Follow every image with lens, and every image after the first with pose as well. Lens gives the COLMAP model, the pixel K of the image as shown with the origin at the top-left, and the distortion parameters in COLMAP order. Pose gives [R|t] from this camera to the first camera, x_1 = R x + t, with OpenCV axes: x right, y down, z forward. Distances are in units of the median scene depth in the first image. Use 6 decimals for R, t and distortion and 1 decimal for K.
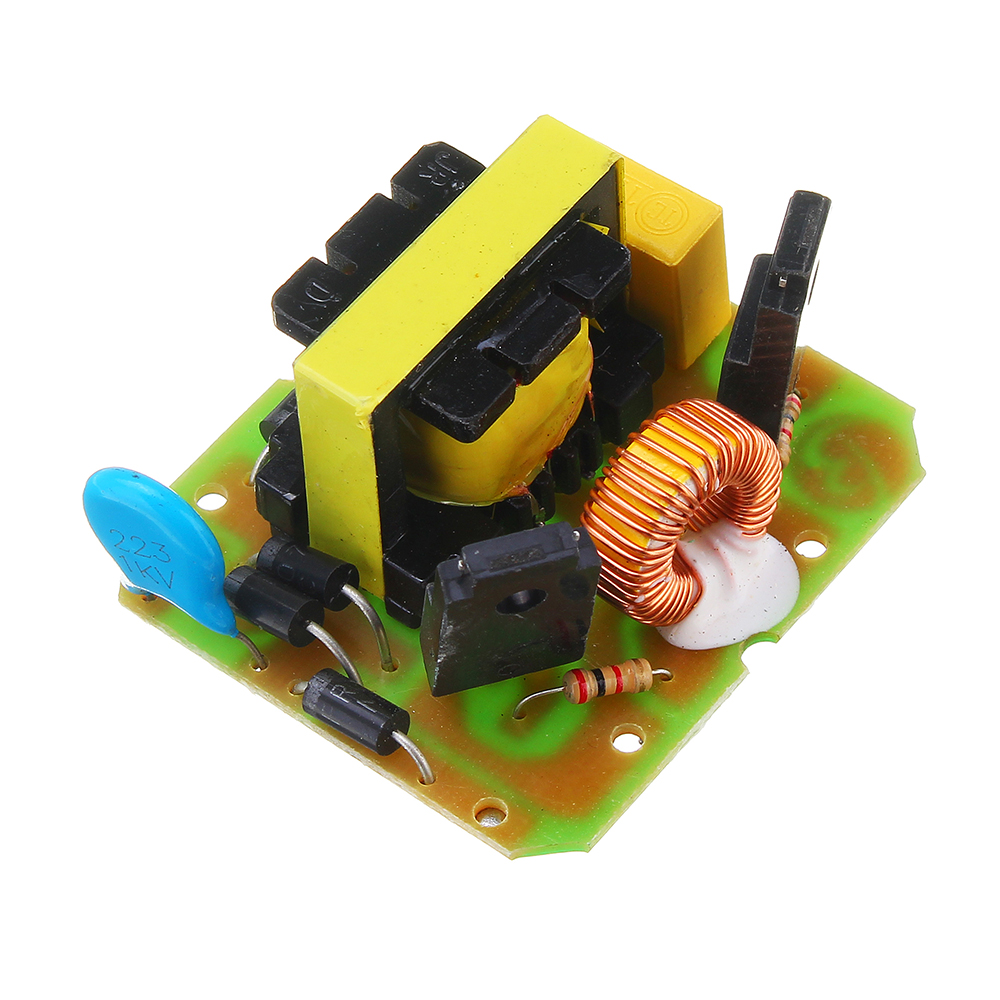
lens RADIAL K [[5510.6, 0, 500.0], [0, 5510.6, 500.0], [0, 0, 1]] dist [0.756011, 10.614860]
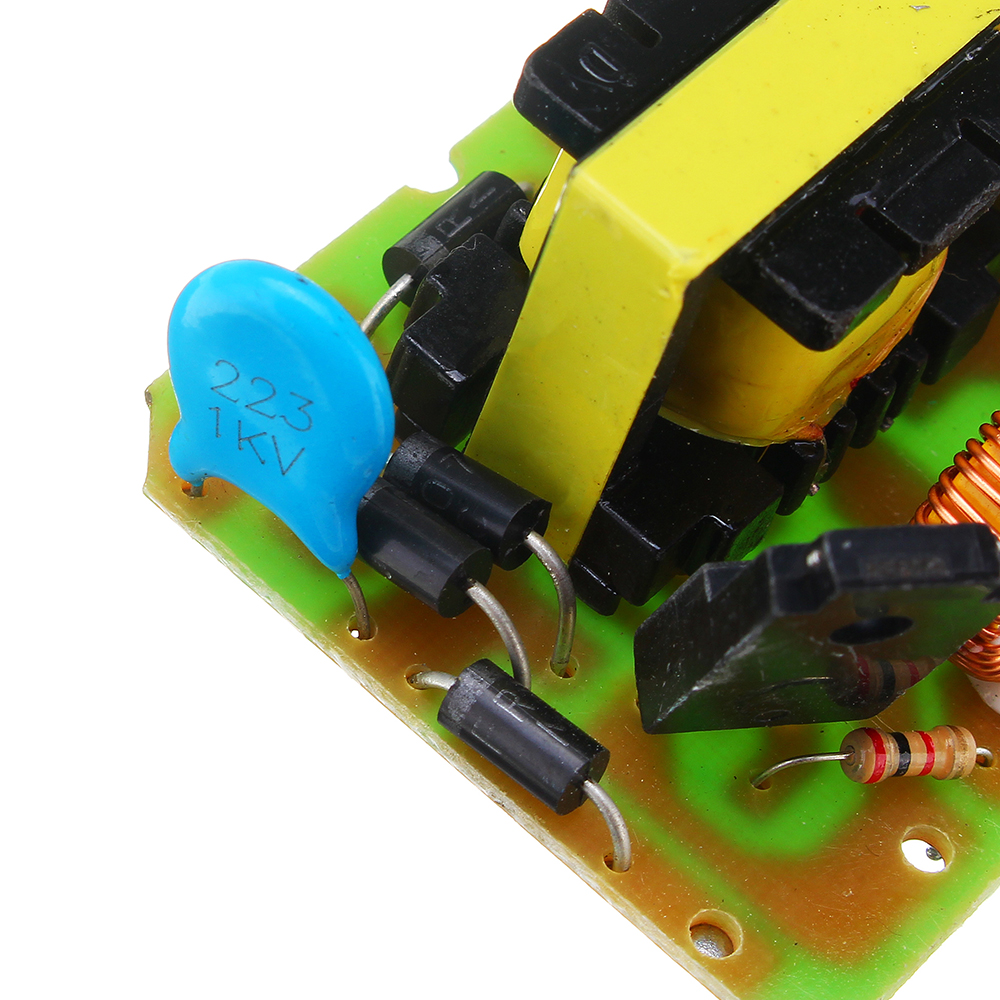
lens RADIAL K [[5079.7, 0, 500.0], [0, 5079.7, 500.0], [0, 0, 1]] dist [0.237449, -8.920879]
pose [[0.968774, 0.176529, 0.174109, -0.133742], [-0.181195, 0.983384, 0.011150, 0.005997], [-0.169248, -0.042349, 0.984663, 0.433967]]
